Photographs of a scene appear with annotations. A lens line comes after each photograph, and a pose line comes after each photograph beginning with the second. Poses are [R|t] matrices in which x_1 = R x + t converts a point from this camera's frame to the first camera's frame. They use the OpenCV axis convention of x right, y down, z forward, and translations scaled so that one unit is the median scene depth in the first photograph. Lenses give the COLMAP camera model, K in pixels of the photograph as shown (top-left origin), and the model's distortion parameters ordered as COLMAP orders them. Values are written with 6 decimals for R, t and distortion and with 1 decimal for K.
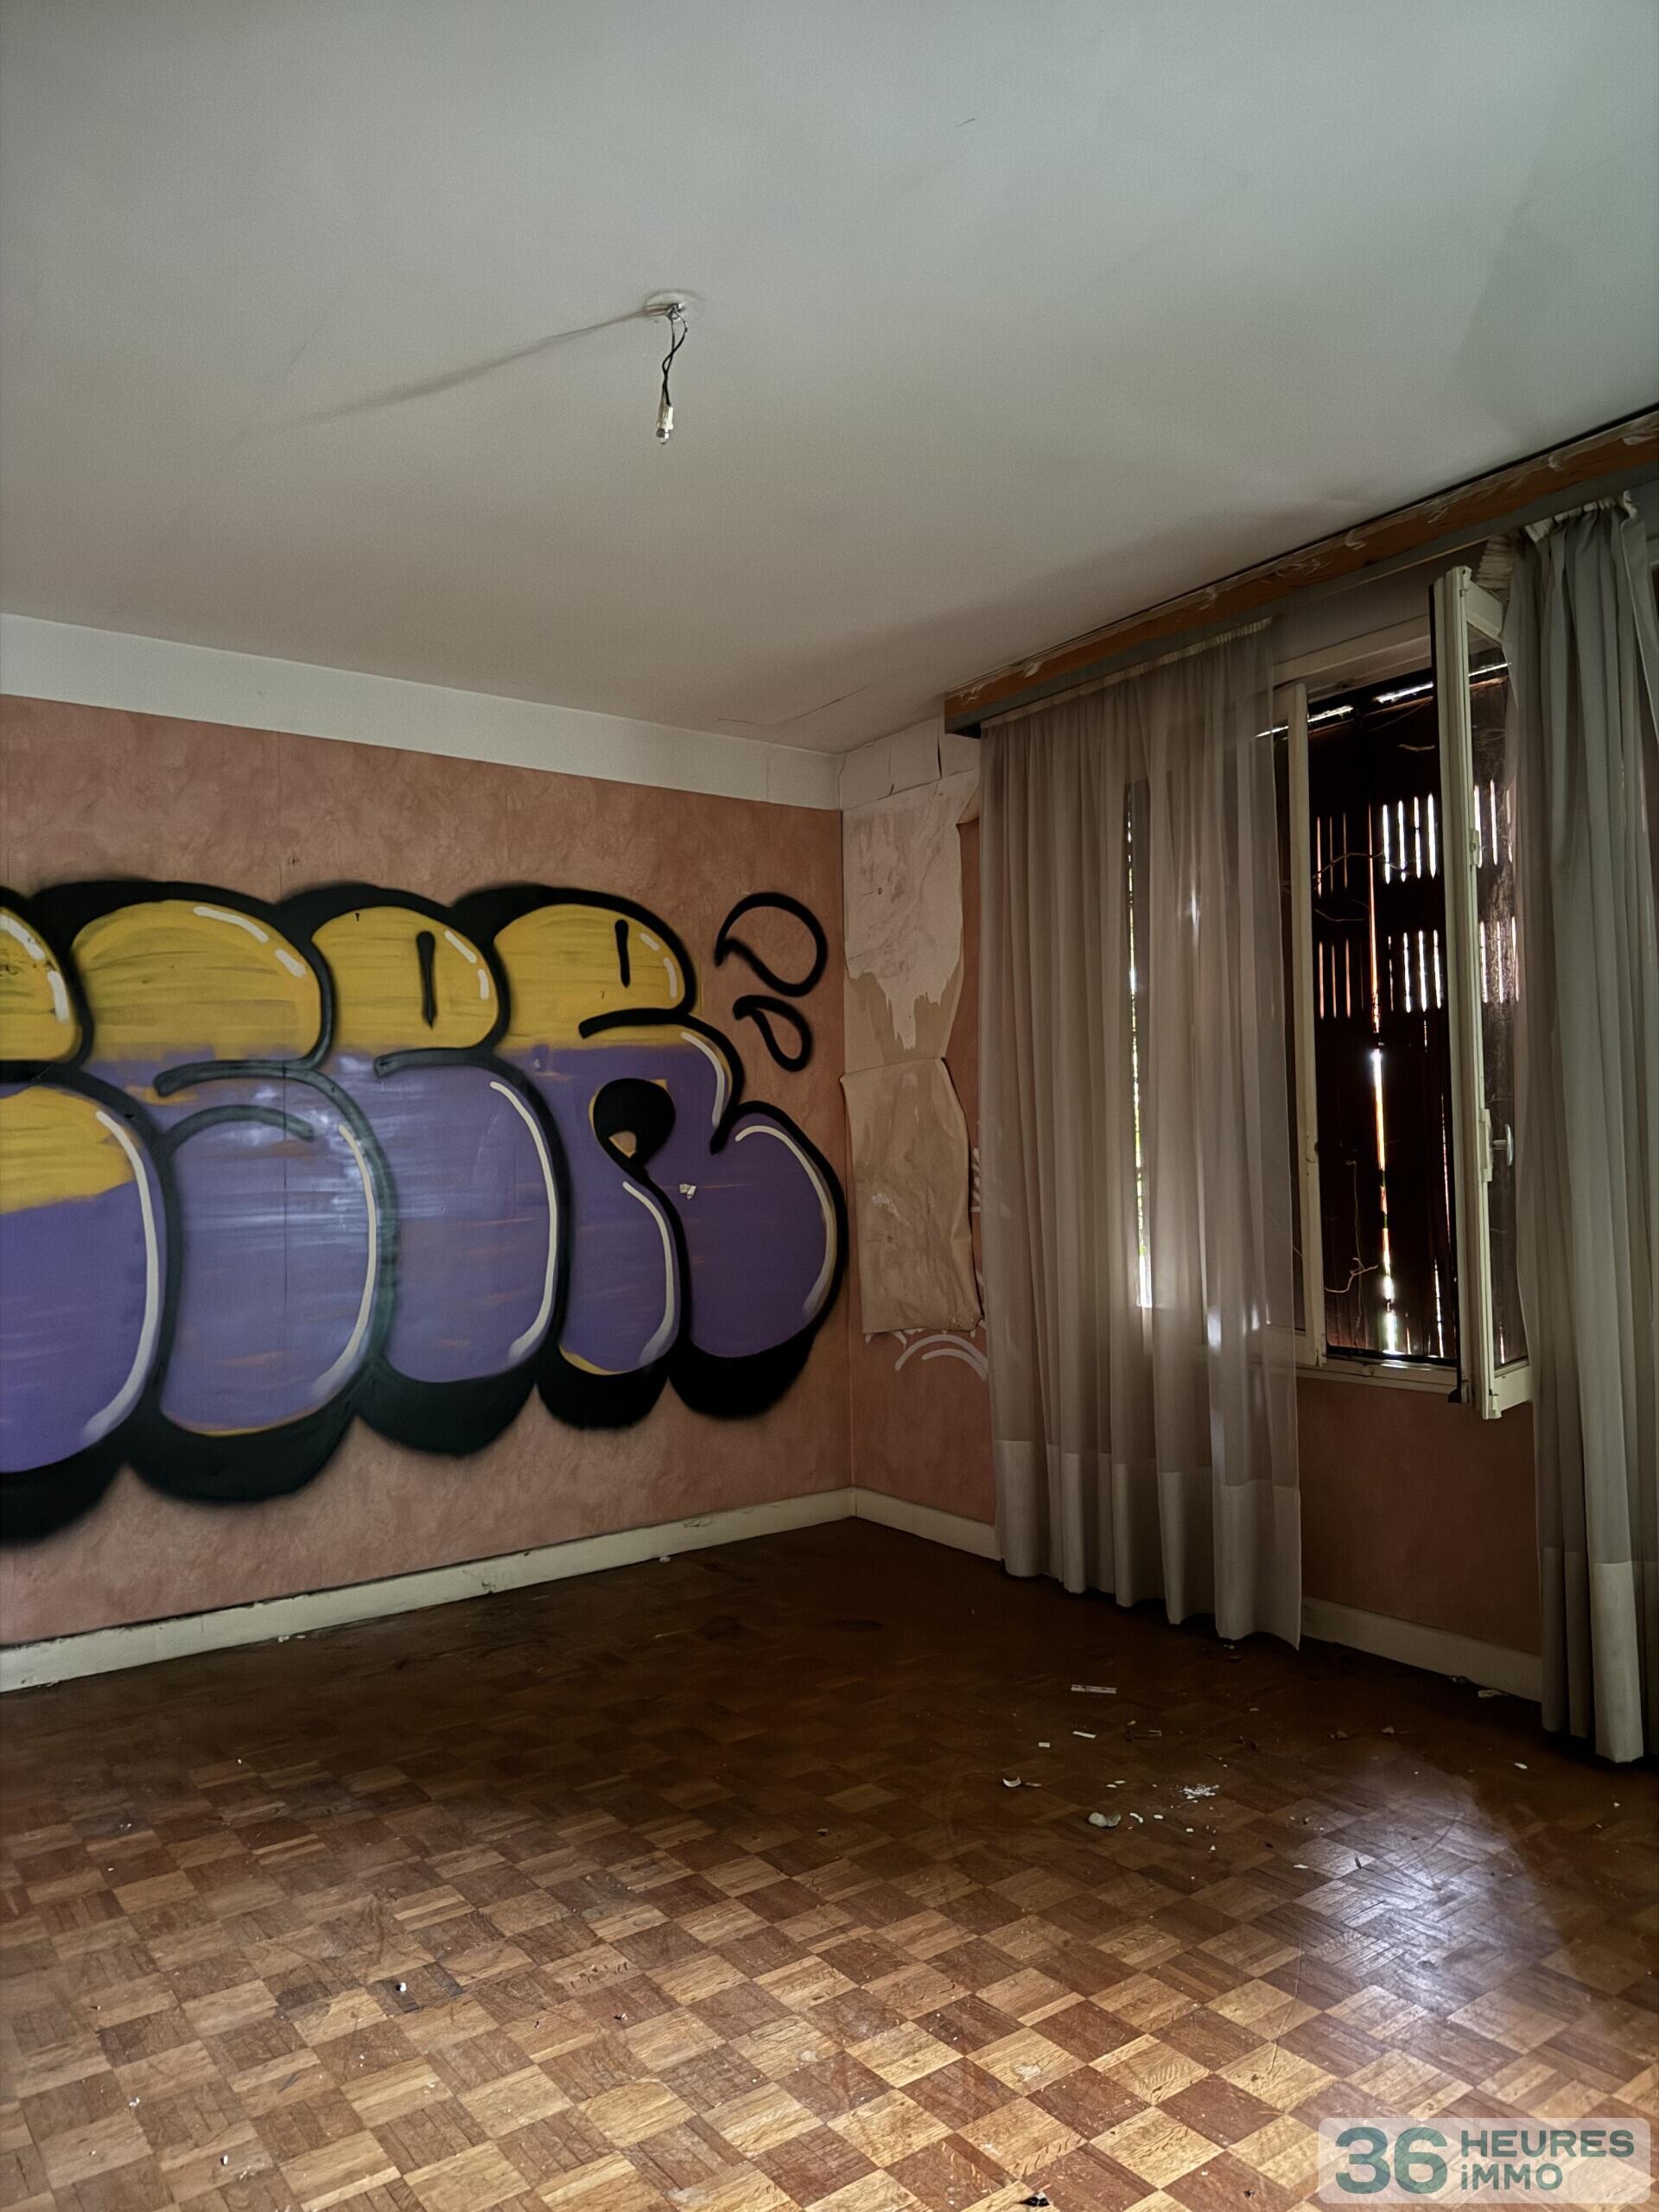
lens RADIAL K [[1537.6, 0, 829.4], [0, 1537.6, 1098.1], [0, 0, 1]] dist [0.003691, -0.003953]
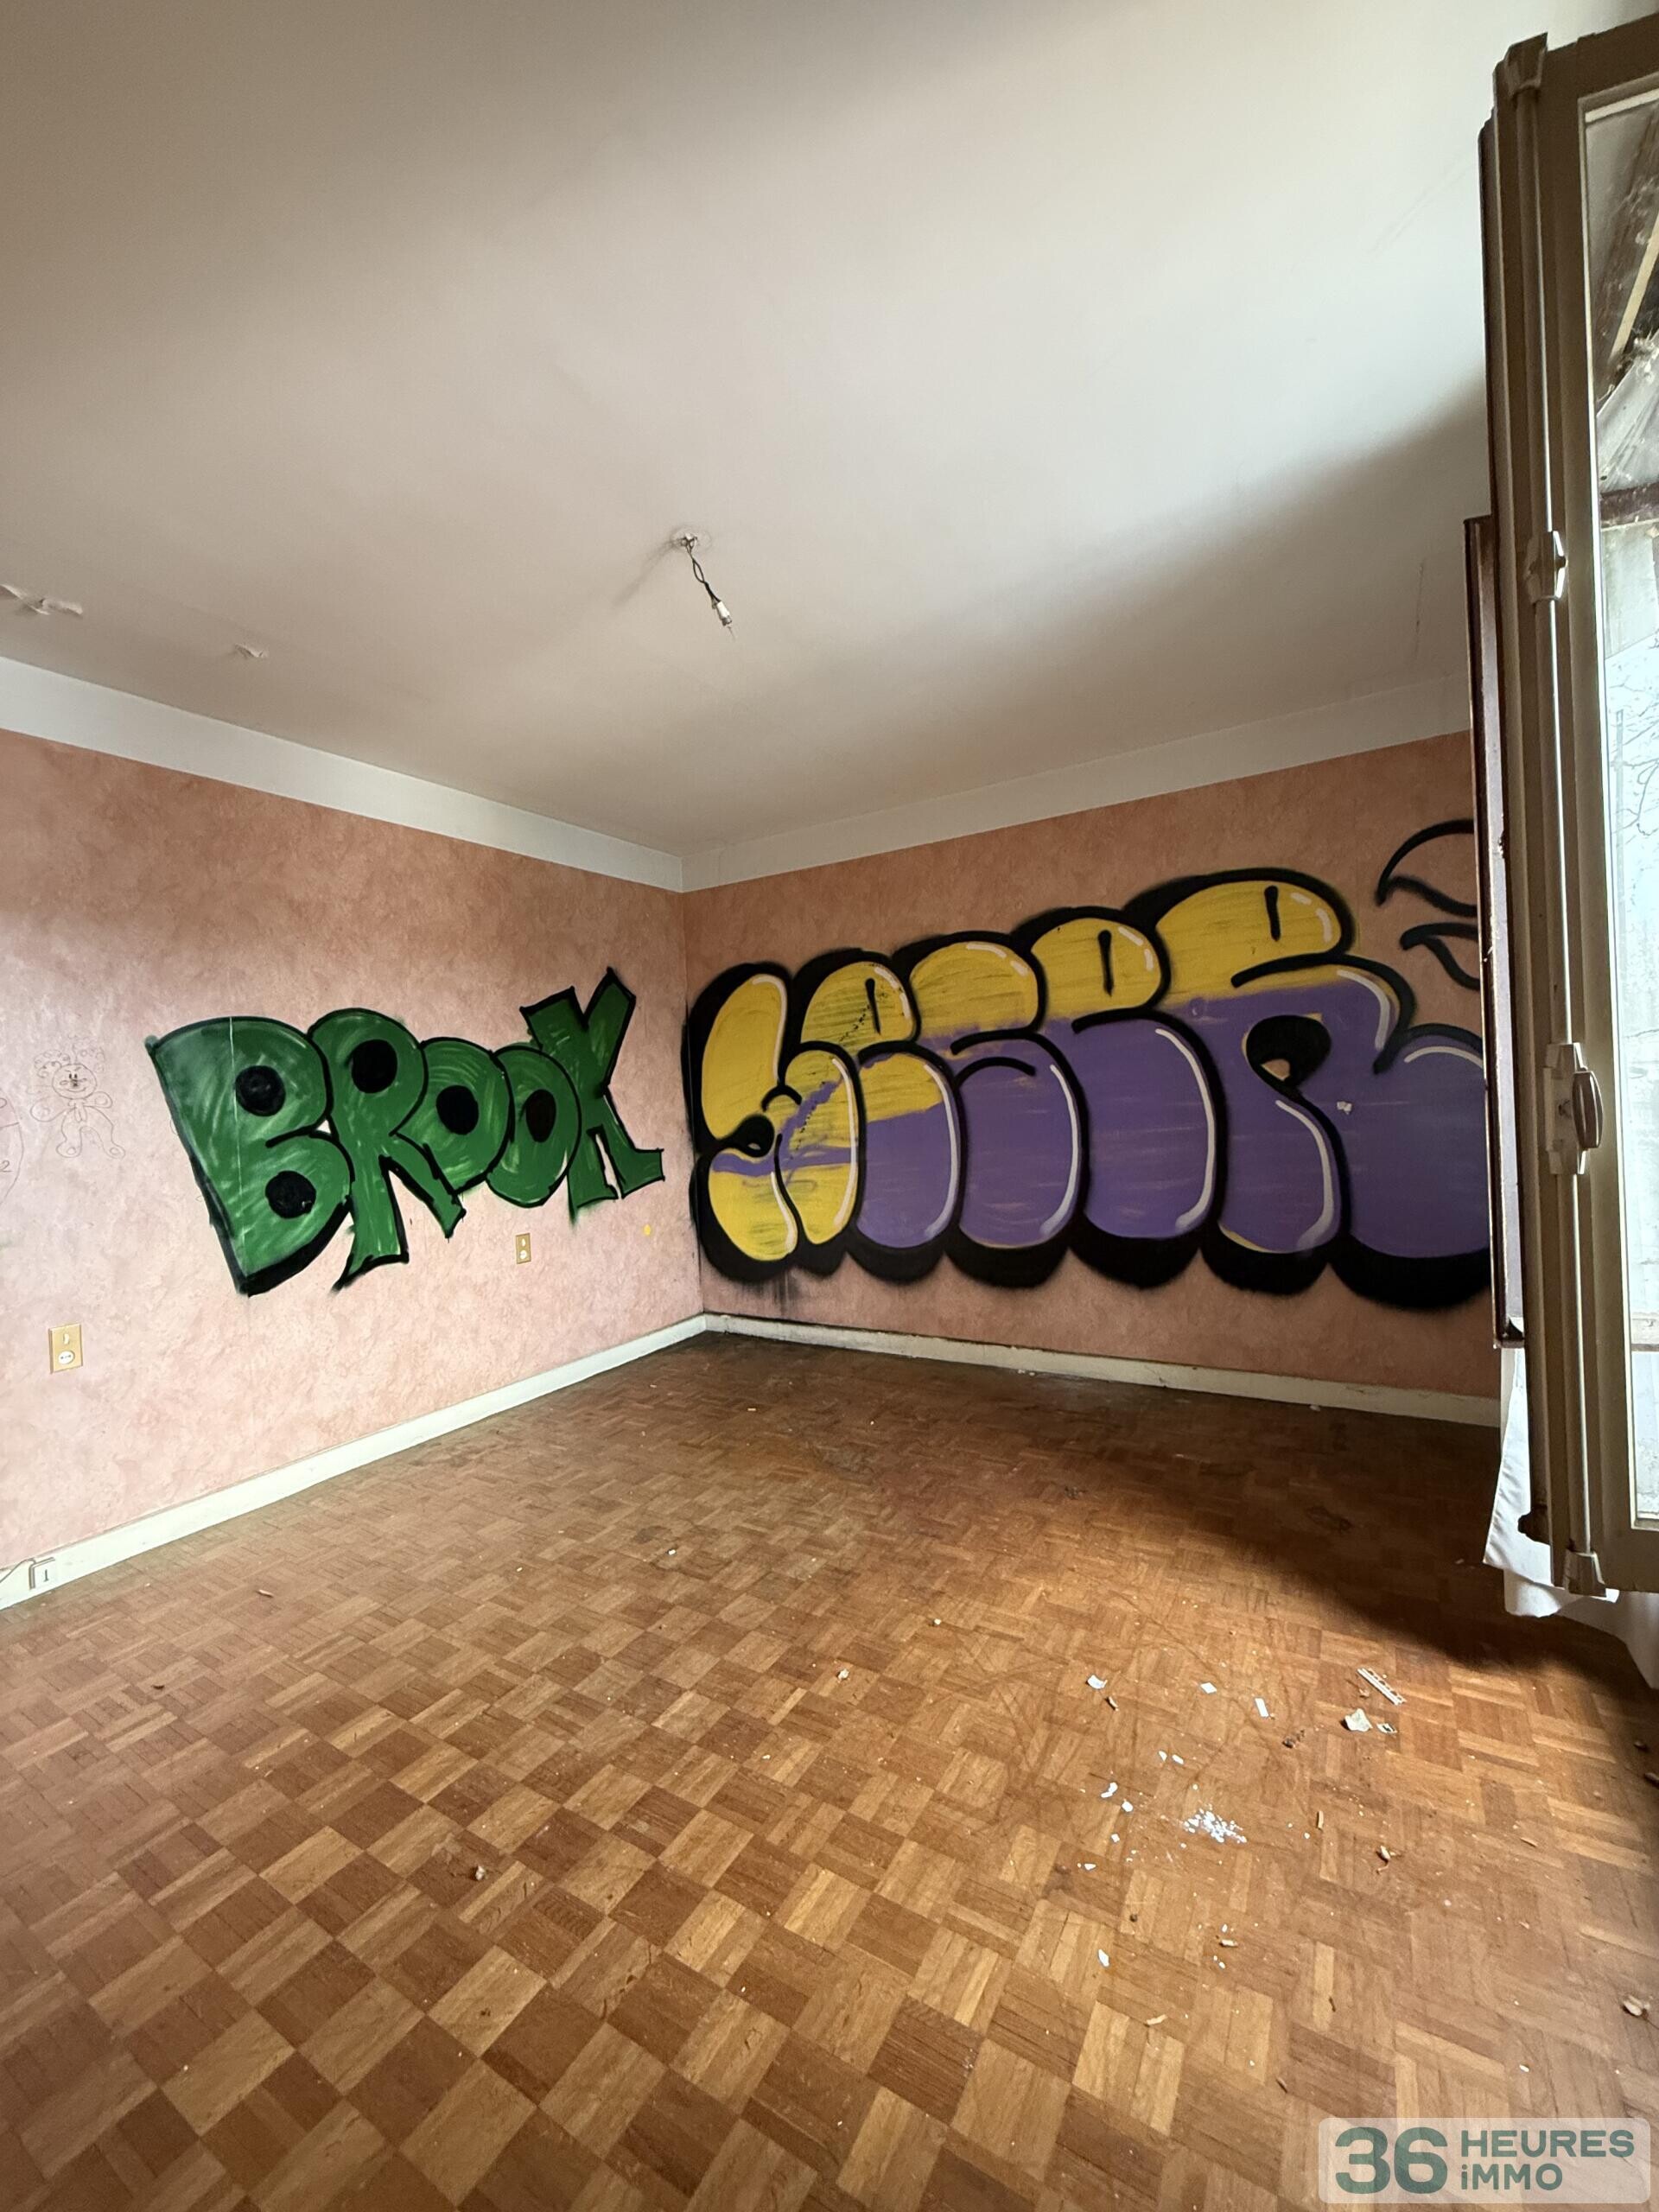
lens RADIAL K [[881.5, 0, 824.7], [0, 881.5, 1109.4], [0, 0, 1]] dist [-0.000237, 0.000004]
pose [[0.360797, 0.017918, -0.932472, 0.416282], [0.071512, 0.996340, 0.046815, 0.002719], [0.929898, -0.083574, 0.358196, 0.425441]]
